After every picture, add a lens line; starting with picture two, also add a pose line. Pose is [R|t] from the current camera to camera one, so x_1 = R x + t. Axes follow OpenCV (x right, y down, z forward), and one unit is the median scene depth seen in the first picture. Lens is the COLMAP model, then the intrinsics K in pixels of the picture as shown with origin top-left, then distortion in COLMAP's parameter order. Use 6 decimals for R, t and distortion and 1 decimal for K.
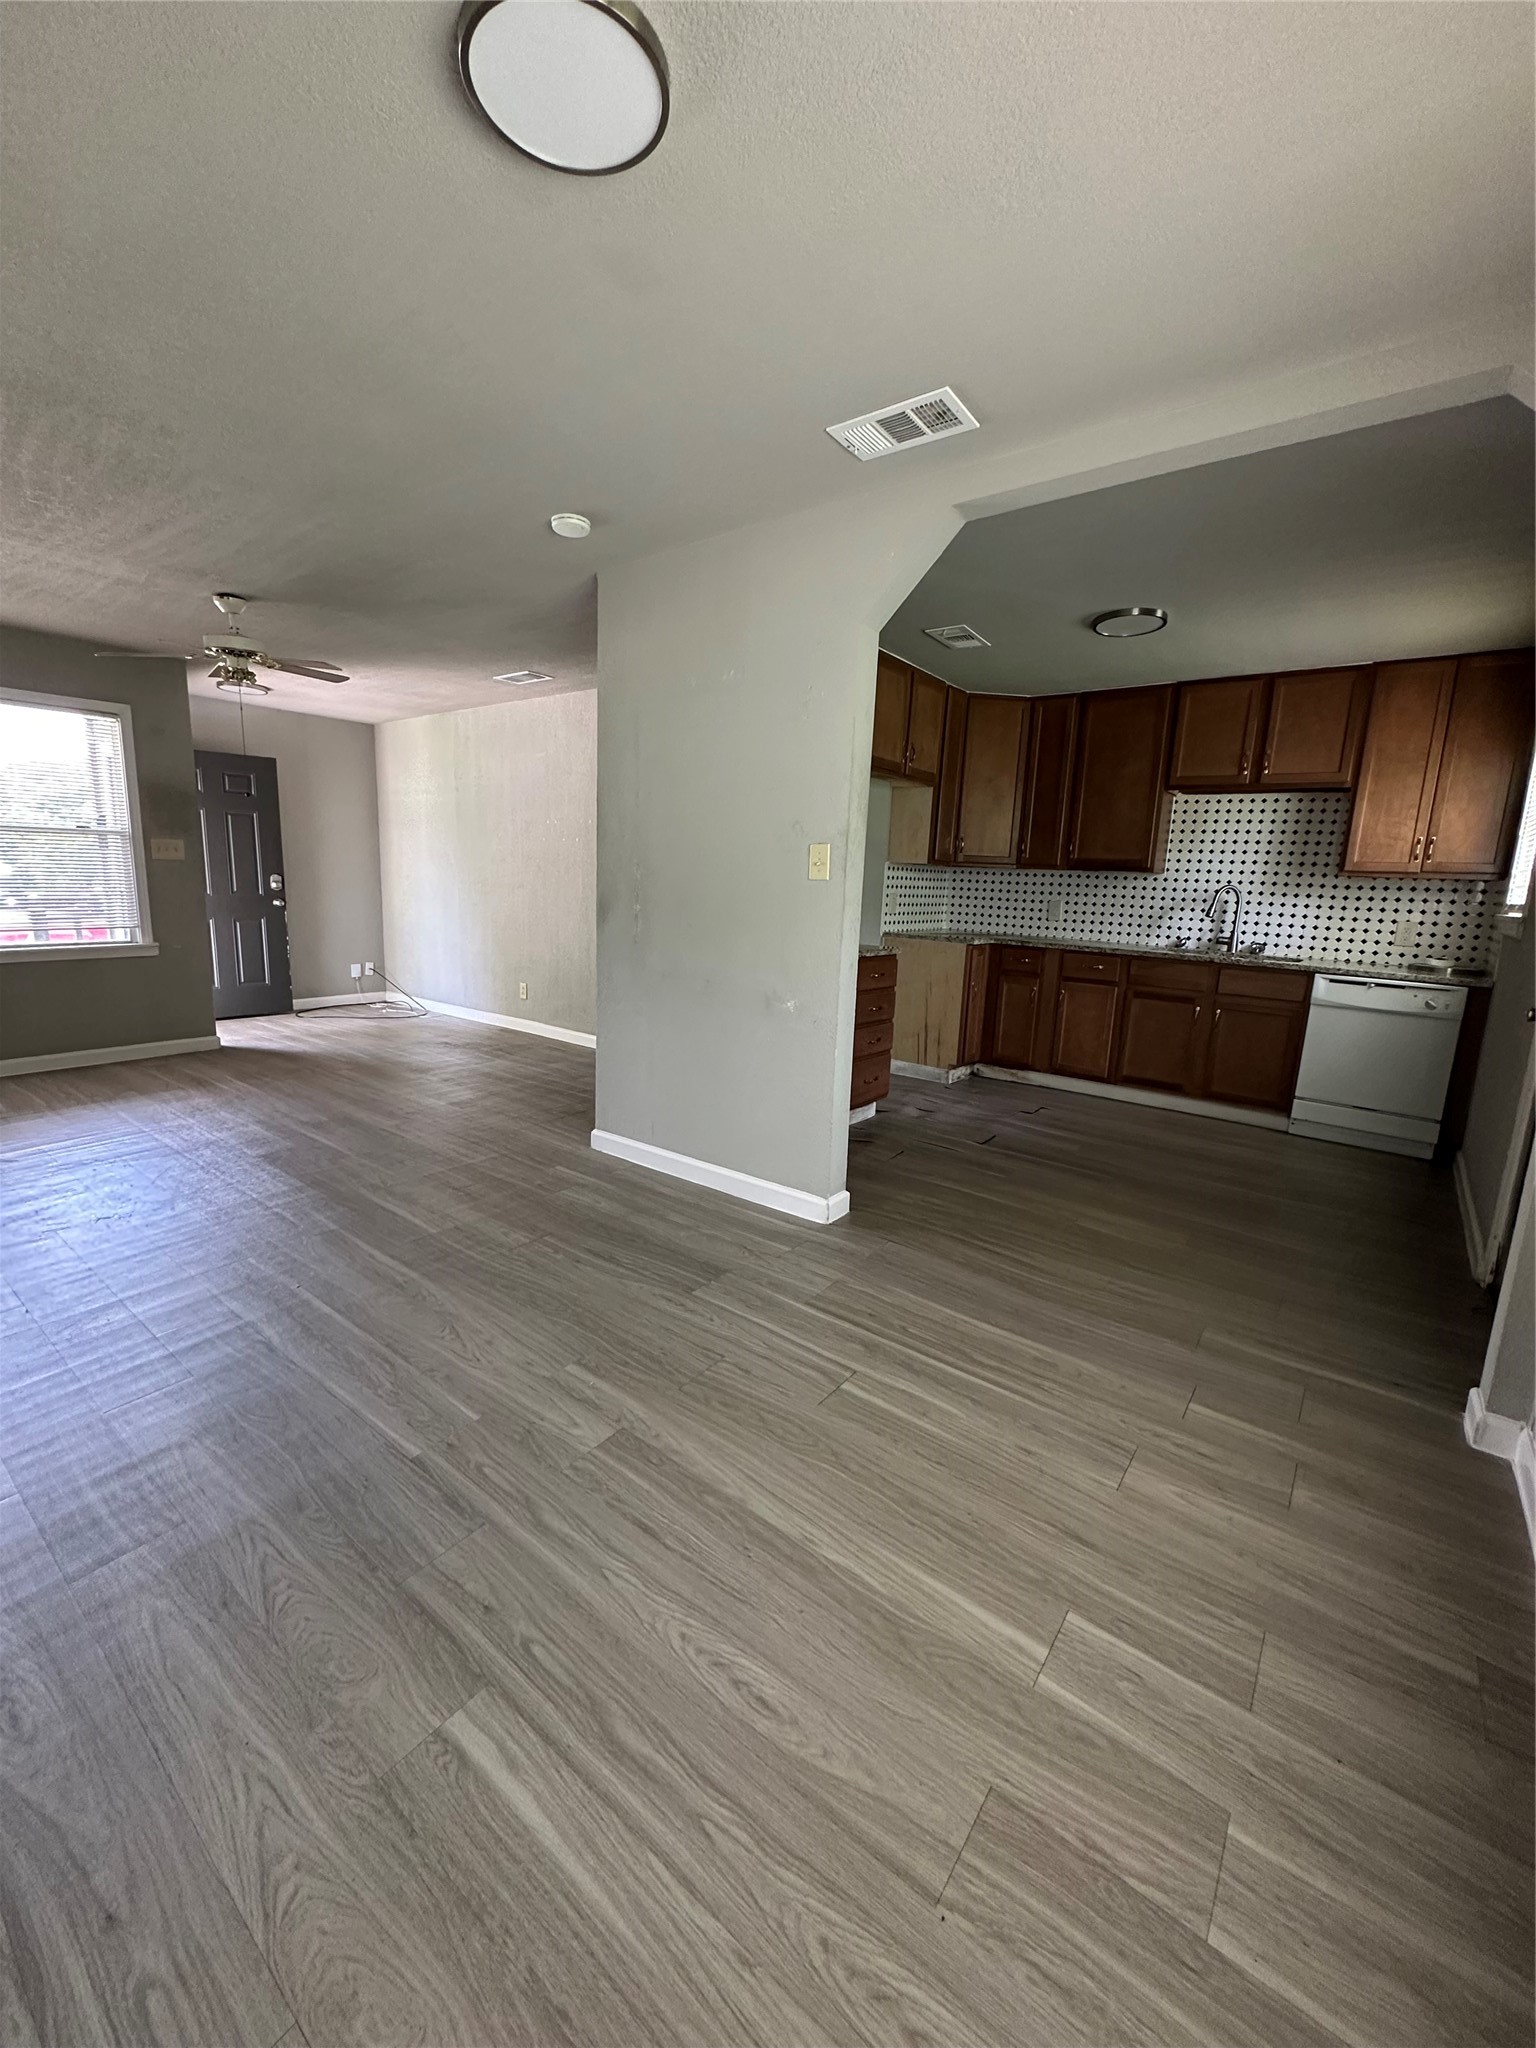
lens RADIAL K [[818.0, 0, 768.0], [0, 818.0, 1024.0], [0, 0, 1]] dist [-0.002227, -0.000094]
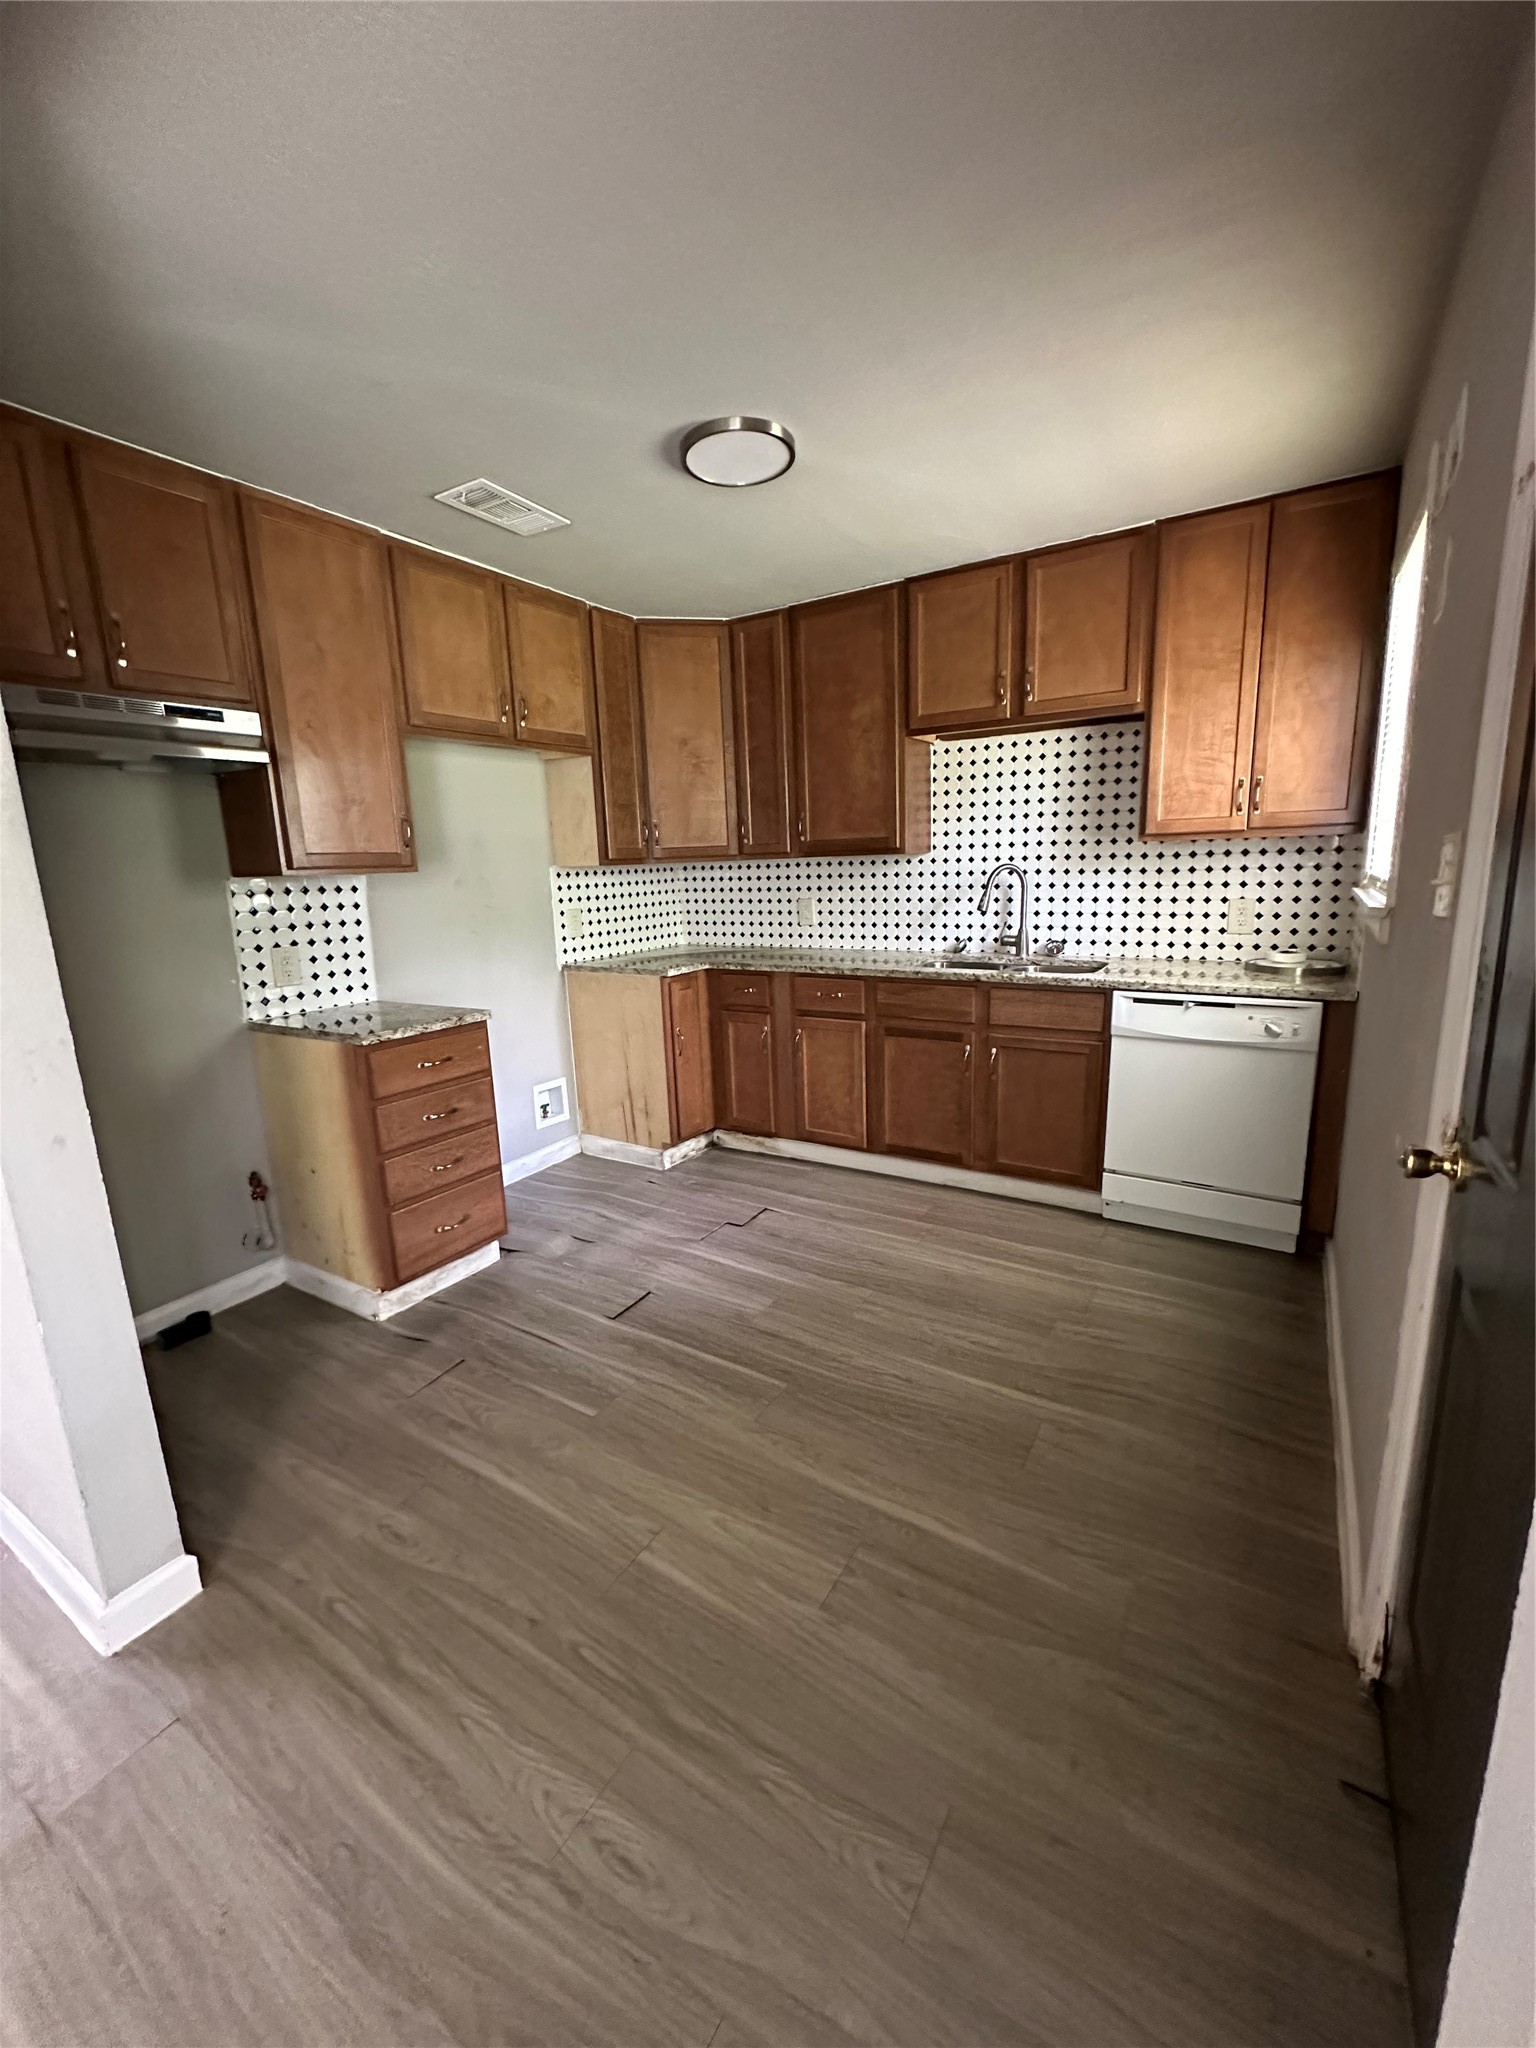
lens RADIAL K [[821.2, 0, 768.0], [0, 821.2, 1024.0], [0, 0, 1]] dist [-0.002513, -0.000449]
pose [[0.992409, -0.095816, 0.077094, 0.288437], [0.094318, 0.995280, 0.022853, -0.066979], [-0.078920, -0.015408, 0.996762, 0.300521]]
